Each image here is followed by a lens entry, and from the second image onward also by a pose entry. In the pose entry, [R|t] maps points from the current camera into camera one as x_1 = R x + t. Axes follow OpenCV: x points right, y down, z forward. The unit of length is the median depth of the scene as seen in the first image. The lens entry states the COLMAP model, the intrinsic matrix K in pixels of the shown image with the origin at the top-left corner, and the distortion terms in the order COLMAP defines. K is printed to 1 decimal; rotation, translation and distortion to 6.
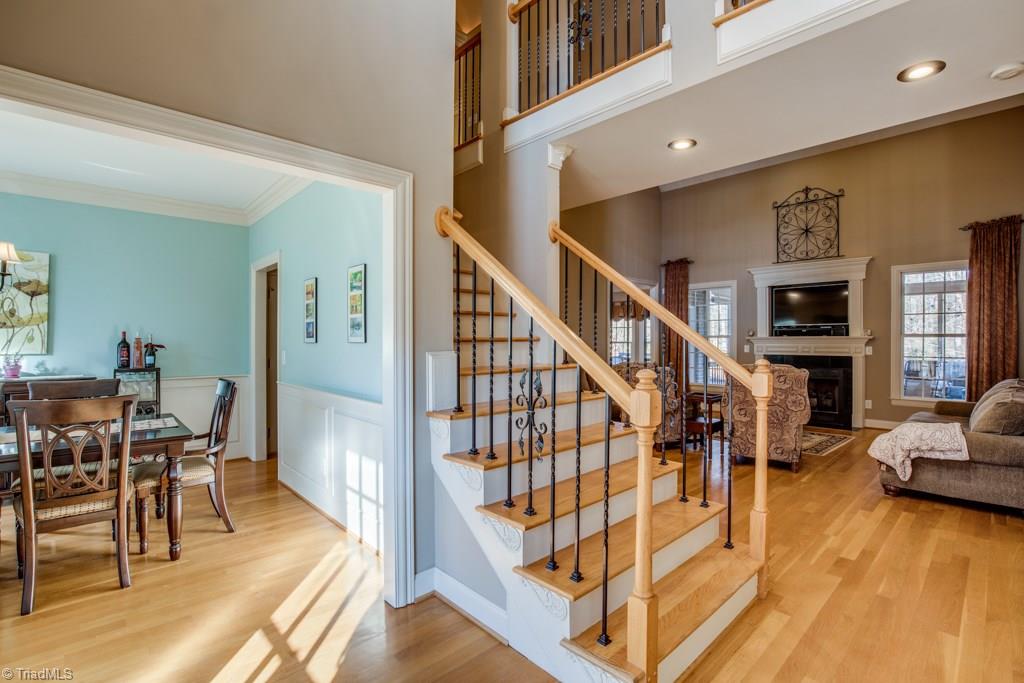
lens RADIAL K [[469.6, 0, 521.8], [0, 469.6, 344.7], [0, 0, 1]] dist [-0.029926, 0.002842]
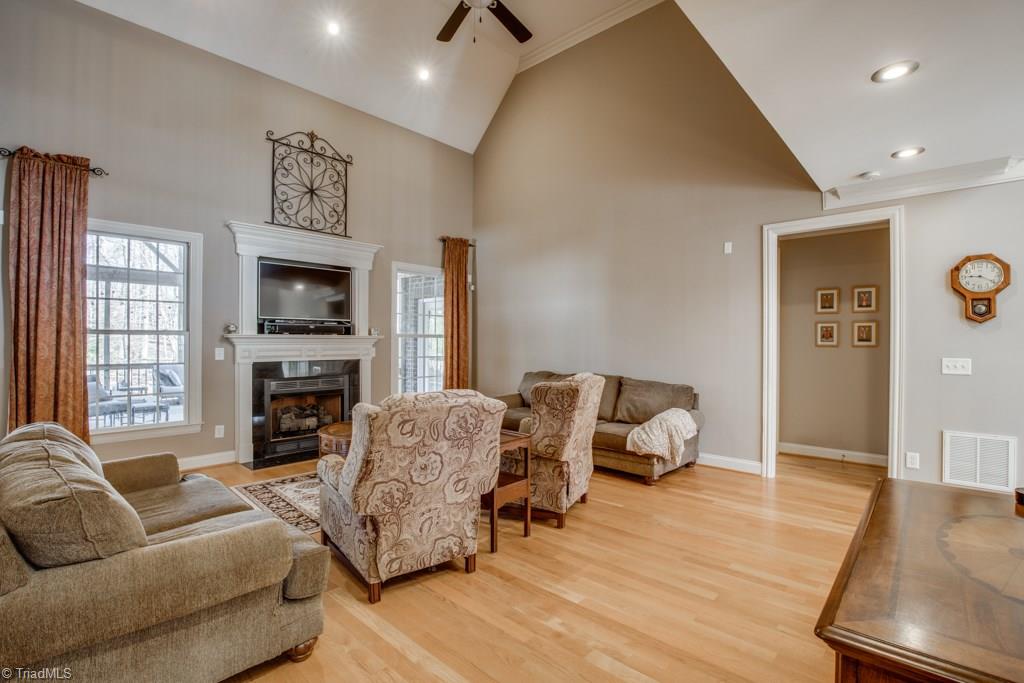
lens RADIAL K [[469.6, 0, 517.6], [0, 469.6, 343.3], [0, 0, 1]] dist [-0.029926, 0.002842]
pose [[-0.061817, -0.005191, 0.998074, -0.149969], [0.003575, 0.999979, 0.005422, -0.007456], [-0.998081, 0.003903, -0.061797, 0.754073]]
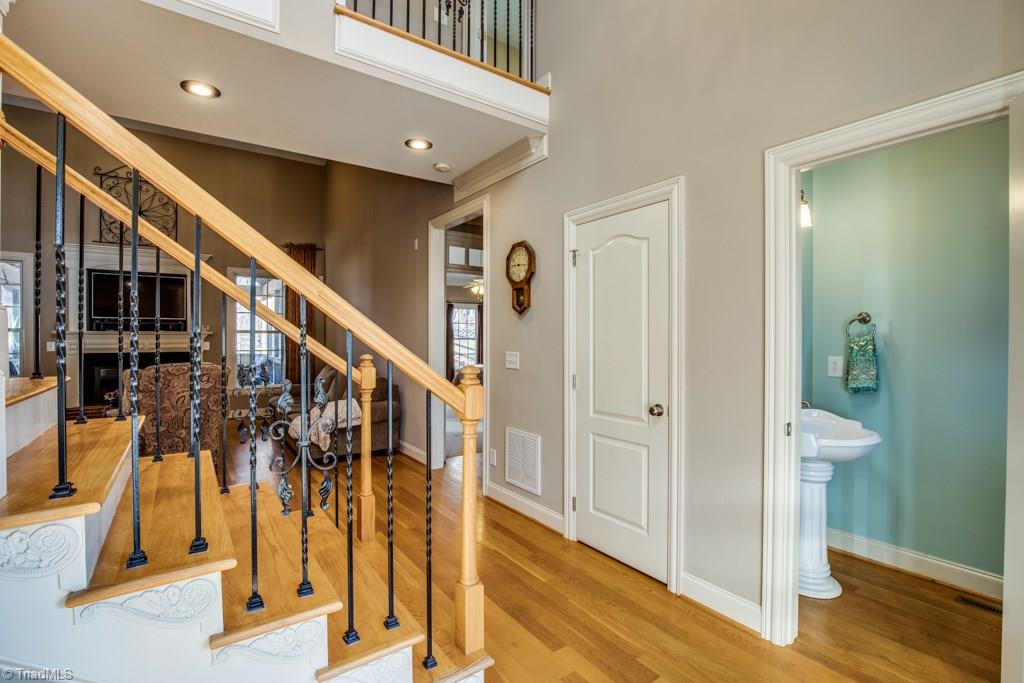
lens RADIAL K [[469.6, 0, 514.0], [0, 469.6, 337.0], [0, 0, 1]] dist [-0.029926, 0.002842]
pose [[0.145491, 0.000398, 0.989359, -0.164462], [0.005743, 0.999983, -0.001247, -0.001168], [-0.989343, 0.005863, 0.145487, 0.167293]]
